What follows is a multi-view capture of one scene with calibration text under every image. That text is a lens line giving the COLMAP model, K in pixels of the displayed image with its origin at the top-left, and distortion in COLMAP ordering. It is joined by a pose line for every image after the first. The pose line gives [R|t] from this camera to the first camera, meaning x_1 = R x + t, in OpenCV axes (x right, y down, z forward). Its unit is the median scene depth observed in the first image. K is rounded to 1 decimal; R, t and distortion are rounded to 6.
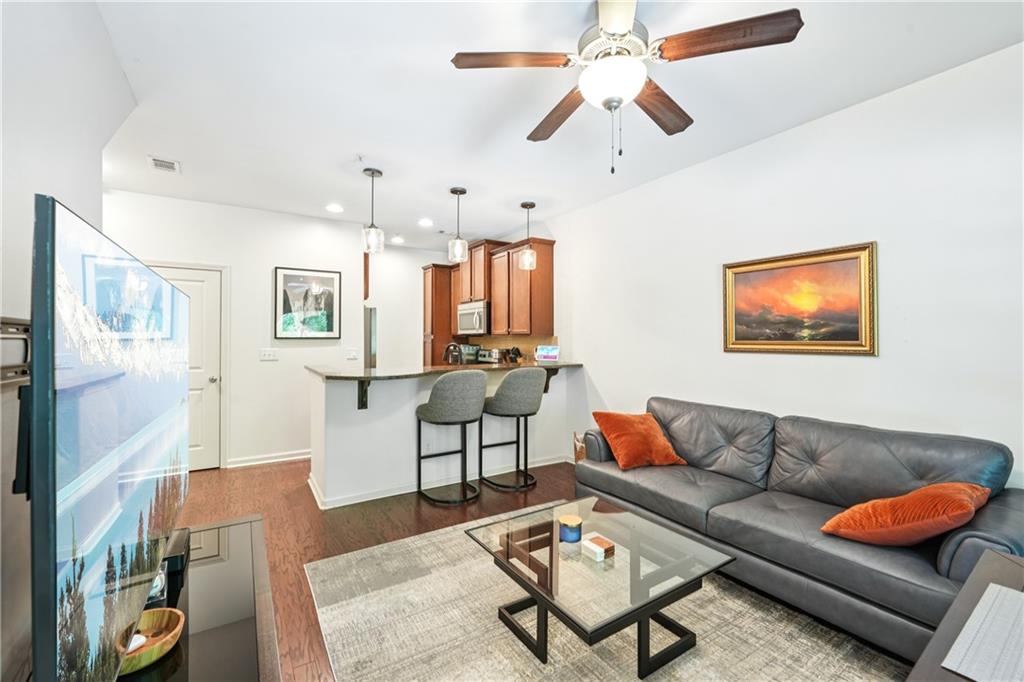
lens RADIAL K [[422.4, 0, 513.3], [0, 422.4, 337.3], [0, 0, 1]] dist [-0.002639, -0.000704]
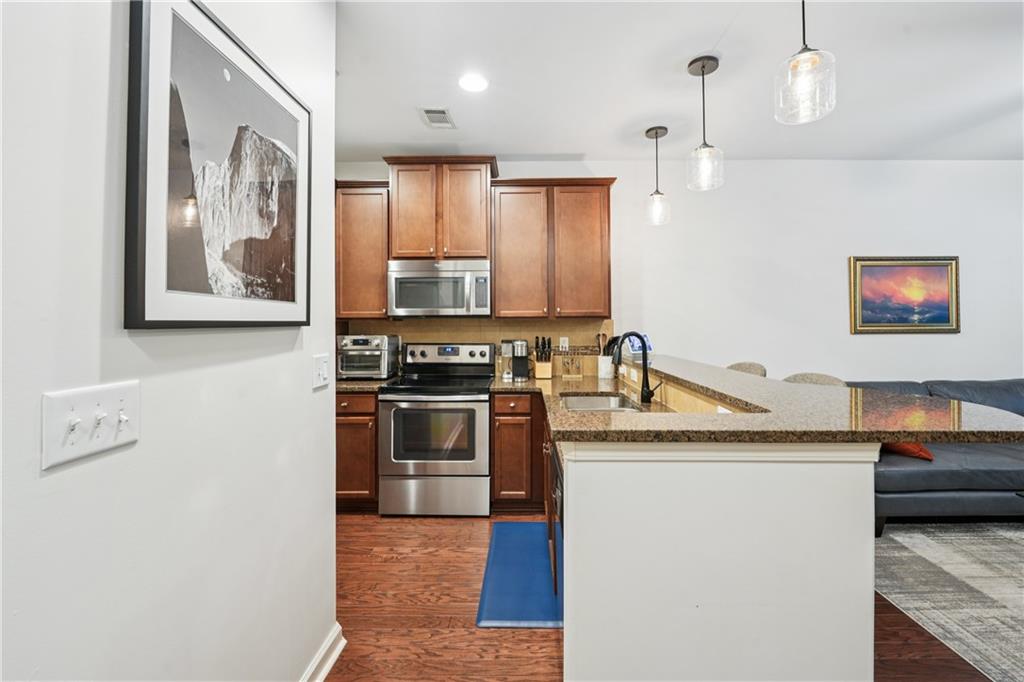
lens RADIAL K [[418.4, 0, 514.6], [0, 418.4, 313.6], [0, 0, 1]] dist [-0.008931, -0.000380]
pose [[0.551807, 0.015960, 0.833819, -0.795012], [0.001890, 0.999790, -0.020387, 0.001581], [-0.833970, 0.012825, 0.551661, 0.971227]]
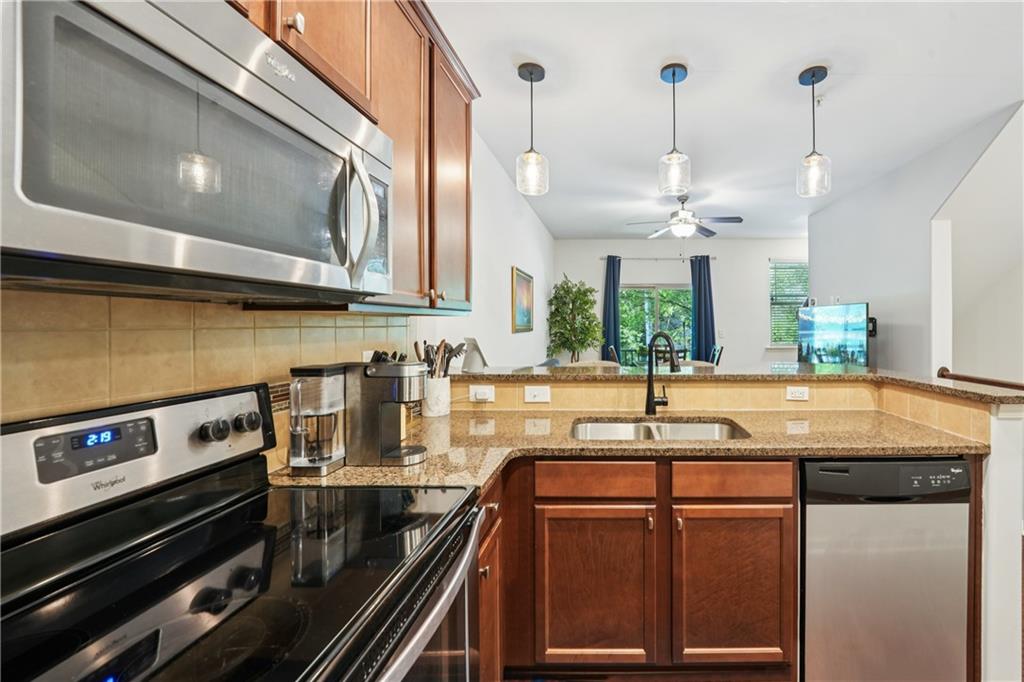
lens RADIAL K [[414.2, 0, 620.9], [0, 414.2, 323.7], [0, 0, 1]] dist [-0.020324, -0.000112]
pose [[-0.840291, -0.002163, 0.542131, -0.405801], [-0.002633, 0.999997, -0.000091, 0.006280], [-0.542129, -0.001504, -0.840294, 1.647307]]
